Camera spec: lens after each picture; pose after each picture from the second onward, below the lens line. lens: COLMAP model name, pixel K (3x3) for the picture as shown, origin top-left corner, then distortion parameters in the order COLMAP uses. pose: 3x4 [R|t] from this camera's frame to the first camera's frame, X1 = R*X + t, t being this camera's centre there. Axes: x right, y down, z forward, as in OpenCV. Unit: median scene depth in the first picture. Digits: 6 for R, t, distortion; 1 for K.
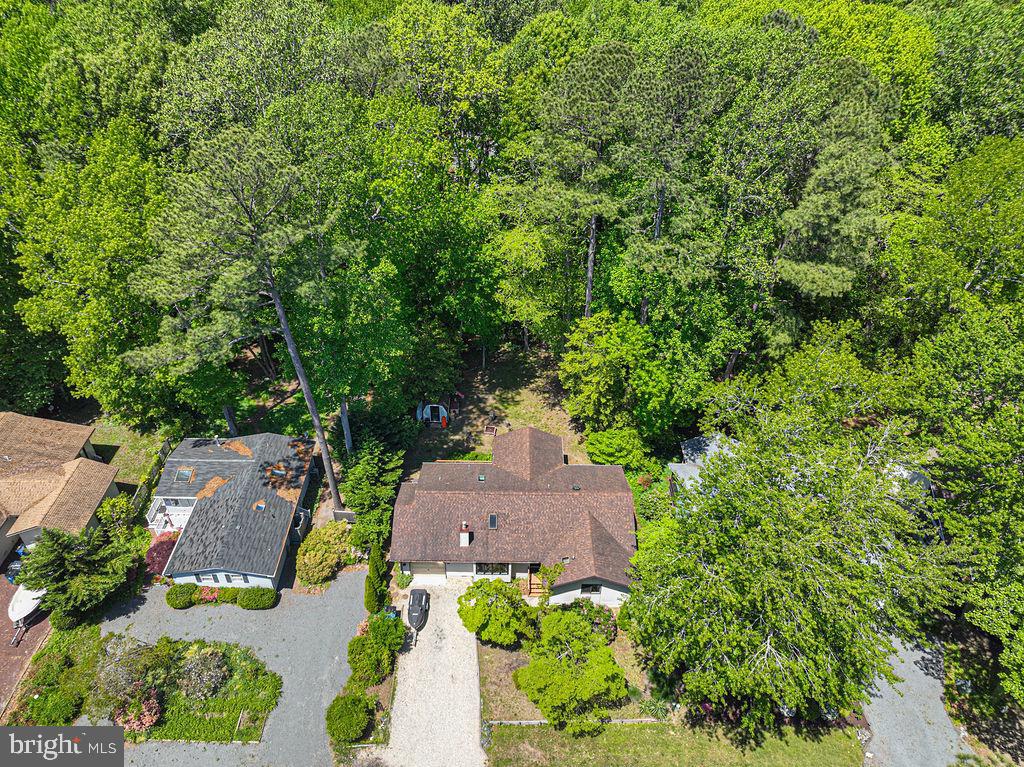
lens RADIAL K [[720.4, 0, 509.5], [0, 720.4, 378.1], [0, 0, 1]] dist [0.001145, -0.001274]
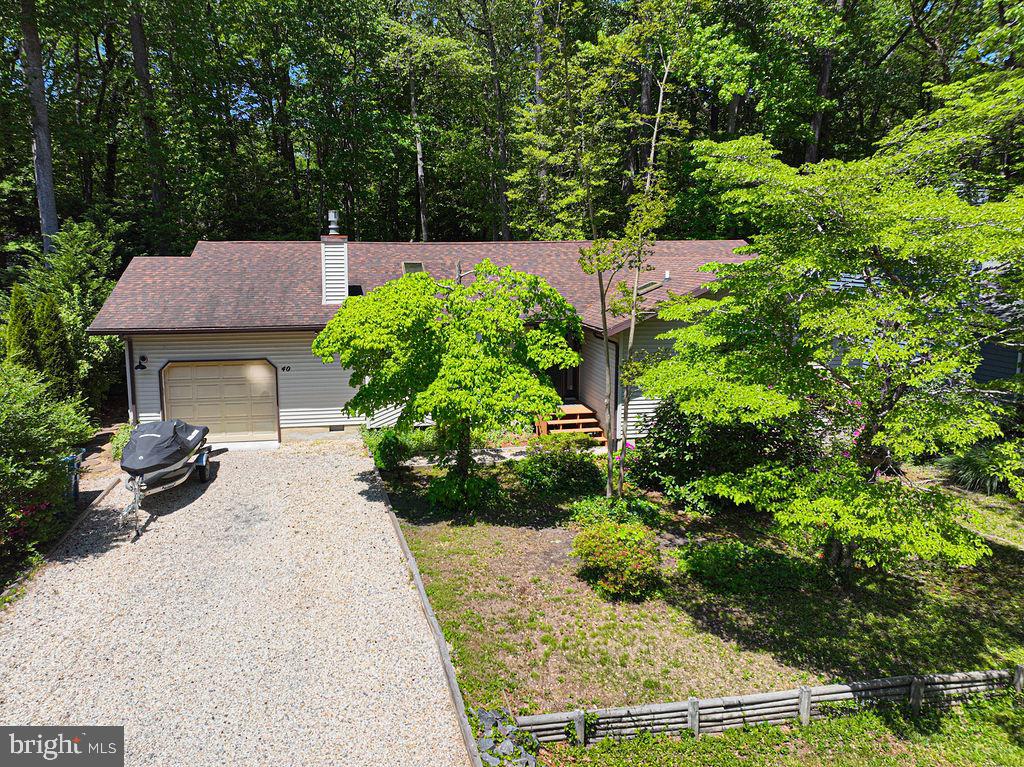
lens RADIAL K [[731.7, 0, 457.7], [0, 731.7, 360.7], [0, 0, 1]] dist [-0.026681, 0.027851]
pose [[0.990288, -0.041541, 0.132683, -0.052219], [0.101087, 0.870331, -0.481980, 0.424187], [-0.095456, 0.490712, 0.866078, 0.716379]]
